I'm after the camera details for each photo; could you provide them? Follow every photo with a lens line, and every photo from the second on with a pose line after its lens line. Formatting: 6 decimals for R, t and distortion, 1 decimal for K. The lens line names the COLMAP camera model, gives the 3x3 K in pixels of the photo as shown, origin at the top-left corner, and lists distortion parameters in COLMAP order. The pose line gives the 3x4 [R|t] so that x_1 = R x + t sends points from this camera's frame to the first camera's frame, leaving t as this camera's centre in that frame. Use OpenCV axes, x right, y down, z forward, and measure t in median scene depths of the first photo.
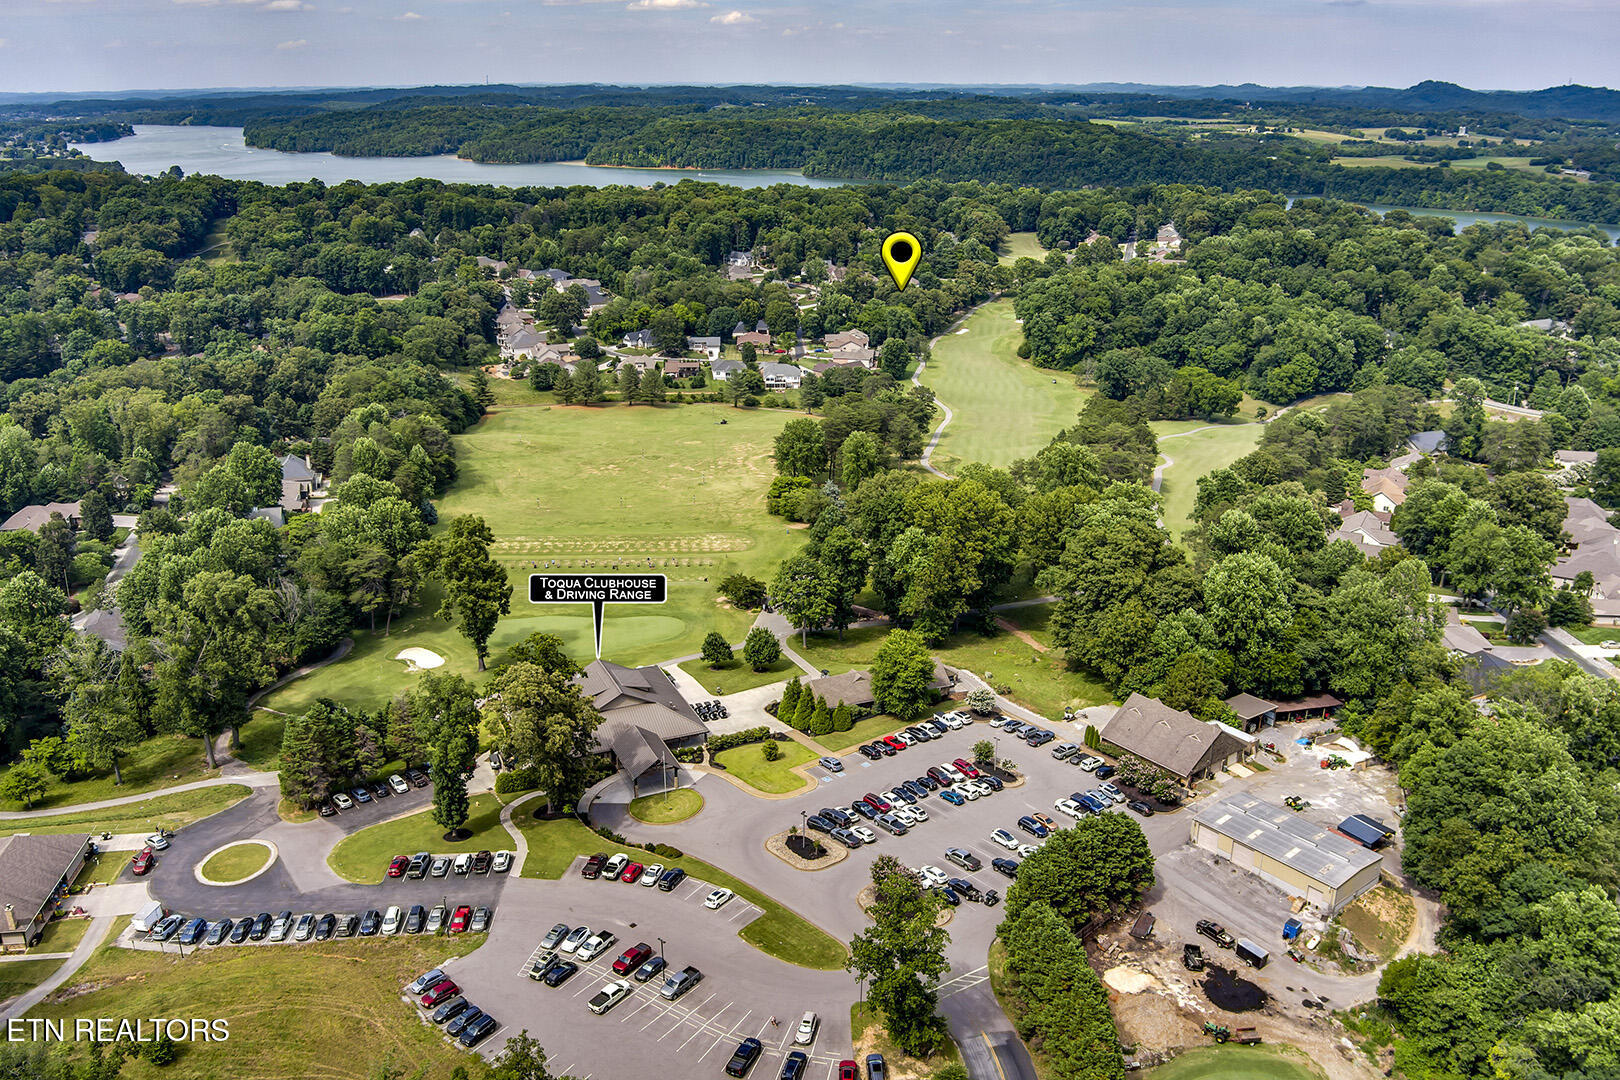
lens RADIAL K [[1337.7, 0, 803.8], [0, 1337.7, 555.9], [0, 0, 1]] dist [-0.056280, 0.000879]
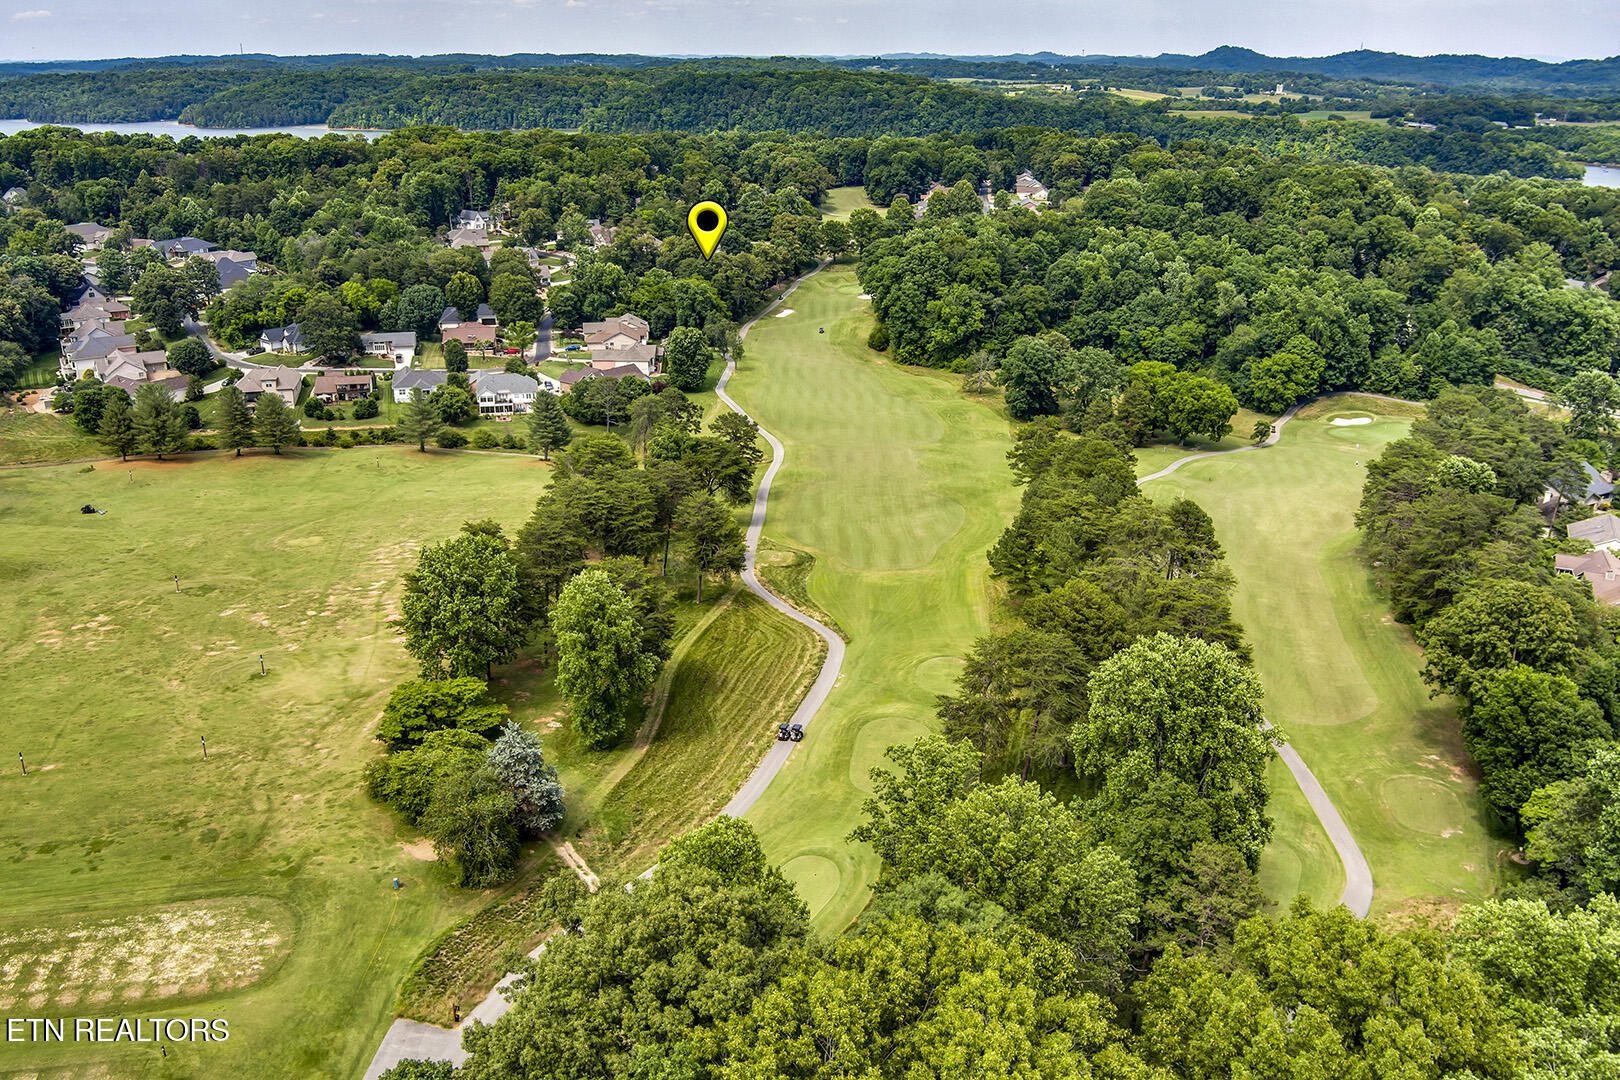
lens RADIAL K [[1337.7, 0, 803.8], [0, 1337.7, 555.9], [0, 0, 1]] dist [-0.056280, 0.000879]
pose [[0.989161, -0.046960, 0.139122, 0.027541], [0.044927, 0.998833, 0.017716, -0.057889], [-0.139791, -0.011274, 0.990117, 0.332051]]
